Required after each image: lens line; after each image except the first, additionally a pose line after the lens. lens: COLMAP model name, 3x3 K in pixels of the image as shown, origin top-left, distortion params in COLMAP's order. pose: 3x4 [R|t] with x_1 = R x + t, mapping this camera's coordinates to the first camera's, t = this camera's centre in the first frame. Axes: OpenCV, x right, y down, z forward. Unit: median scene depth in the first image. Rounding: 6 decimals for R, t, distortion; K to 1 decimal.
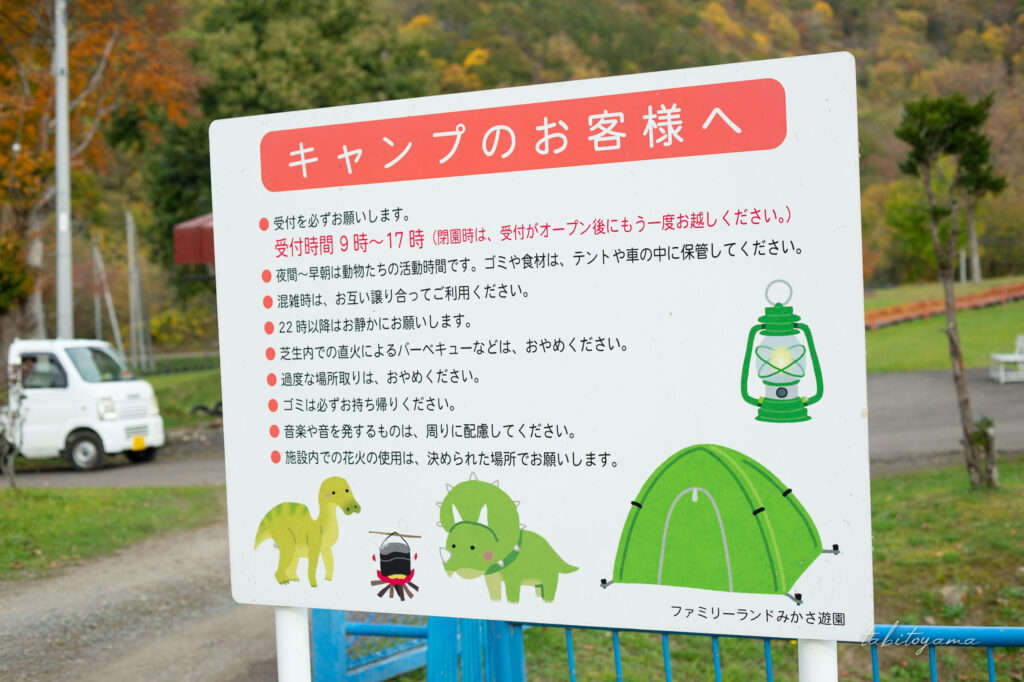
lens RADIAL K [[1469.4, 0, 510.9], [0, 1469.4, 344.3], [0, 0, 1]] dist [-0.044102, 0.000000]
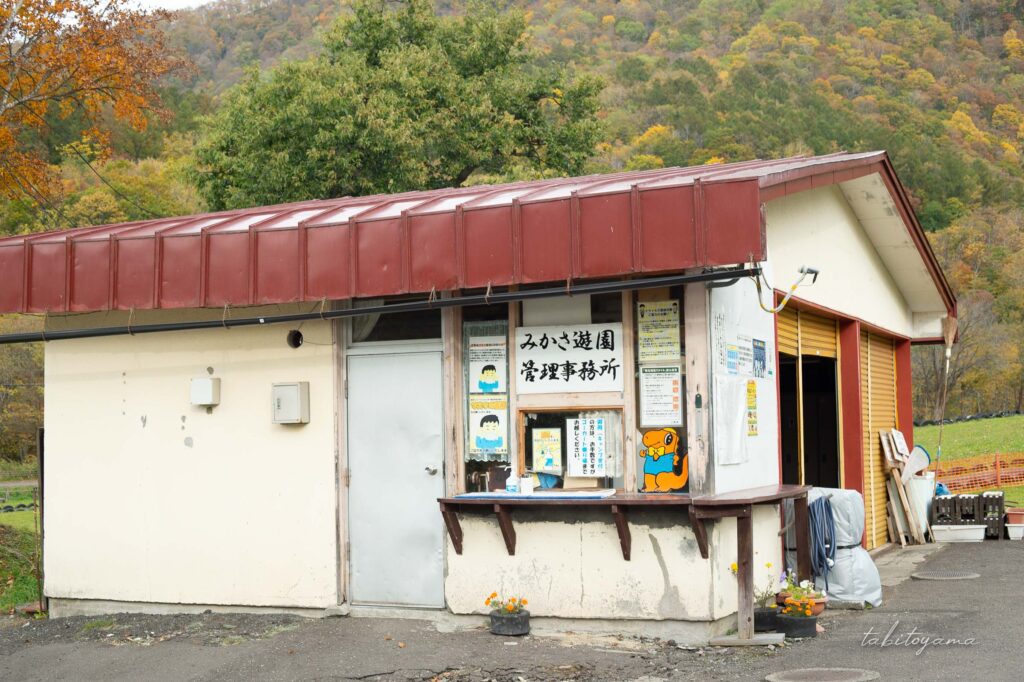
lens RADIAL K [[1469.4, 0, 512.2], [0, 1469.4, 341.4], [0, 0, 1]] dist [-0.044102, 0.000000]
pose [[0.987124, 0.003567, -0.159917, 0.030315], [-0.015999, 0.996940, -0.076519, -0.002709], [0.159155, 0.078092, 0.984160, 0.238443]]
